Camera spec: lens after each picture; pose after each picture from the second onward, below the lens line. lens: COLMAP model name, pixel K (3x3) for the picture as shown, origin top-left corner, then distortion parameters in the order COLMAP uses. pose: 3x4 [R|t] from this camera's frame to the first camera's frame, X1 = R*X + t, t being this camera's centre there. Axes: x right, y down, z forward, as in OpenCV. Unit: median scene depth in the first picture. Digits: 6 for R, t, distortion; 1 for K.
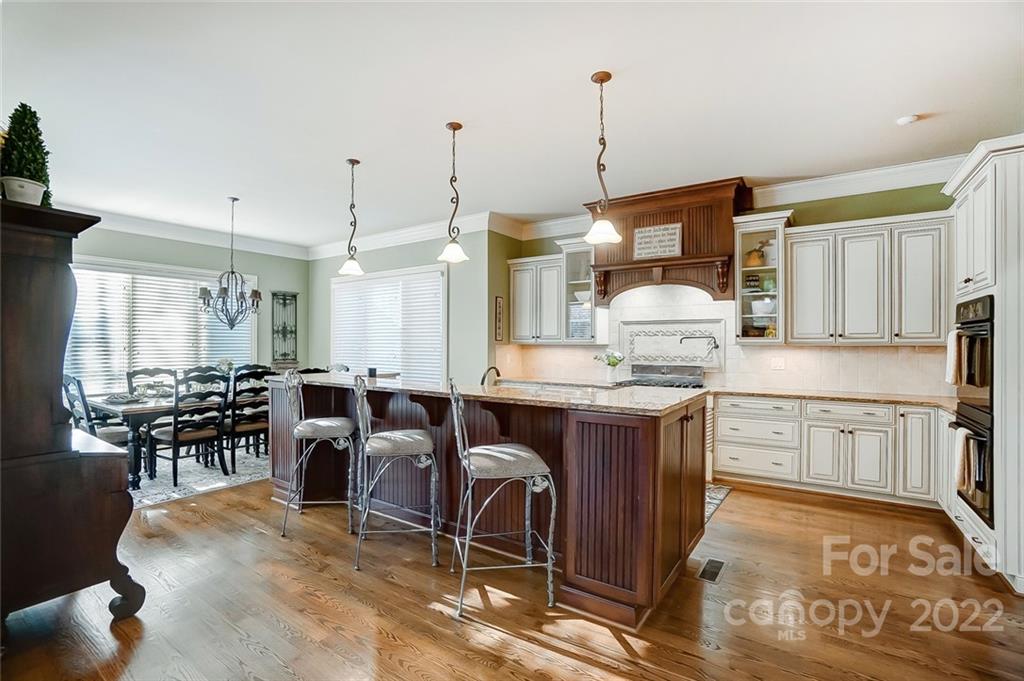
lens RADIAL K [[462.3, 0, 510.7], [0, 462.3, 328.2], [0, 0, 1]] dist [-0.057820, 0.021294]
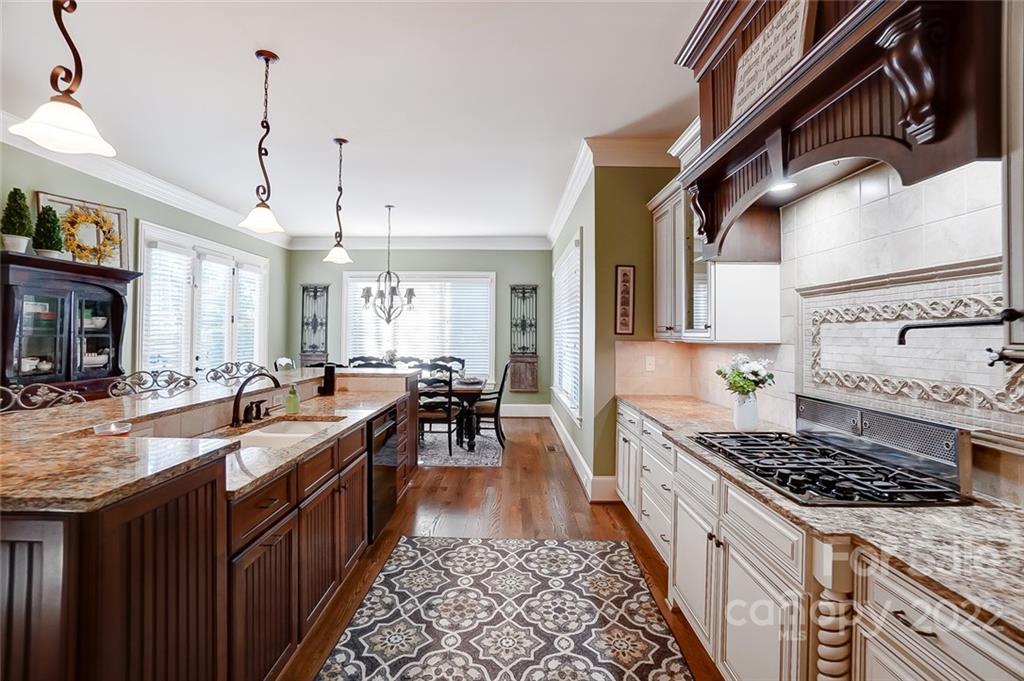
lens RADIAL K [[462.3, 0, 510.7], [0, 462.3, 328.2], [0, 0, 1]] dist [-0.057820, 0.021294]
pose [[0.554251, -0.008168, -0.832309, 0.466305], [0.018560, 0.999825, 0.002547, 0.015840], [0.832142, -0.016859, 0.554306, 0.590522]]
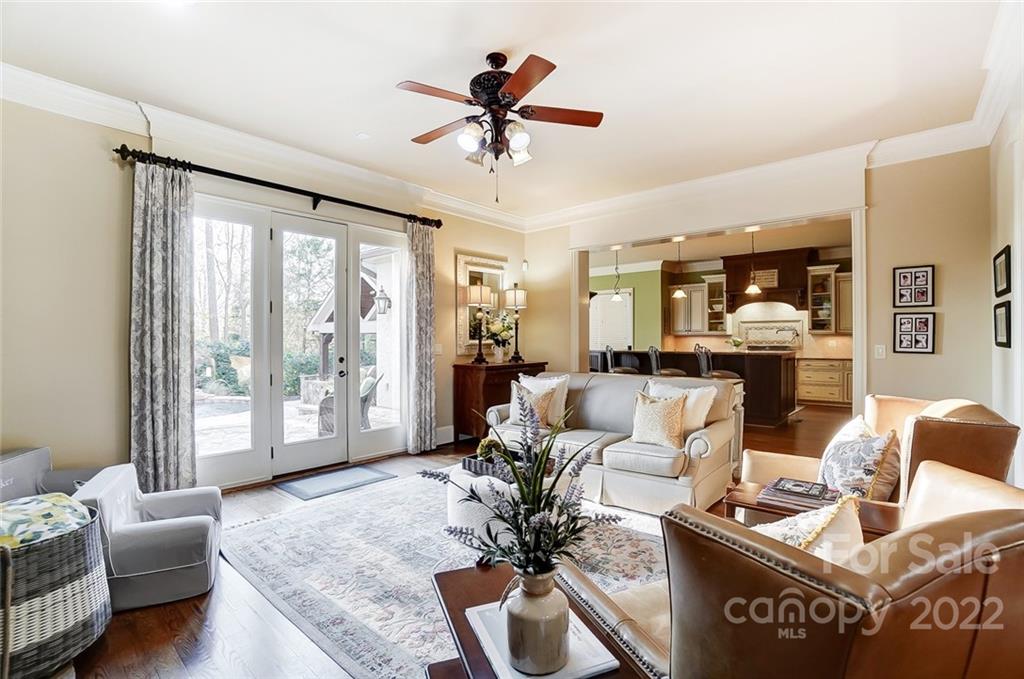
lens RADIAL K [[462.3, 0, 510.7], [0, 462.3, 327.2], [0, 0, 1]] dist [-0.057820, 0.021294]
pose [[0.991829, -0.006707, -0.127397, -0.430566], [0.007379, 0.999961, 0.004798, -0.008111], [0.127360, -0.005699, 0.991840, -0.889478]]
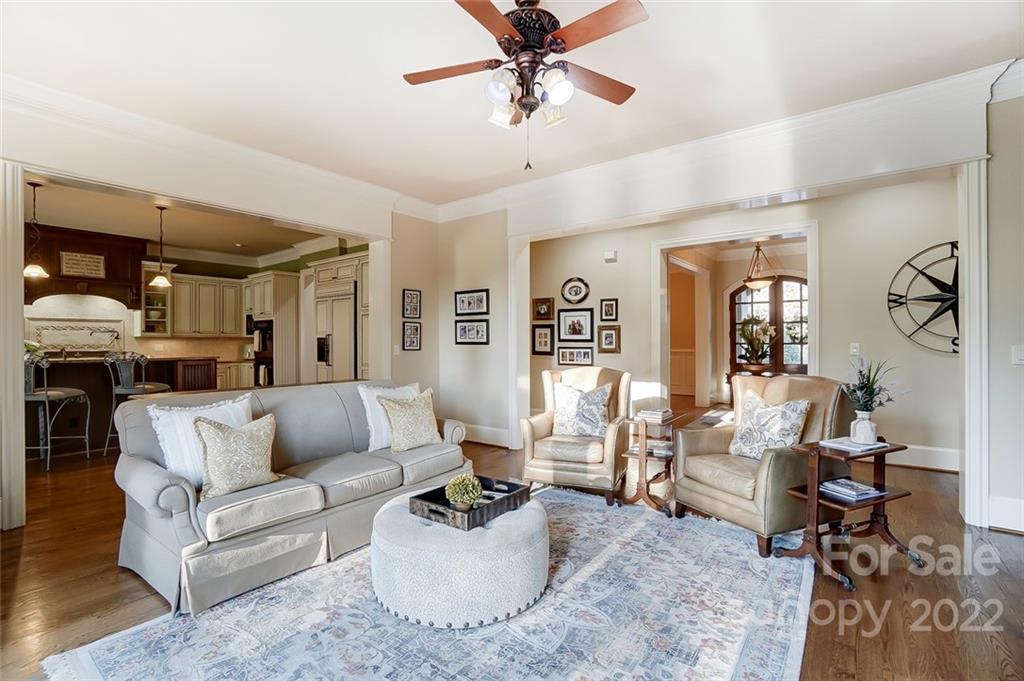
lens RADIAL K [[462.3, 0, 510.7], [0, 462.3, 328.2], [0, 0, 1]] dist [-0.057820, 0.021294]
pose [[0.058243, 0.028051, 0.997908, -0.925871], [-0.025097, 0.999330, -0.026626, 0.013482], [-0.997987, -0.023493, 0.058908, -0.398600]]
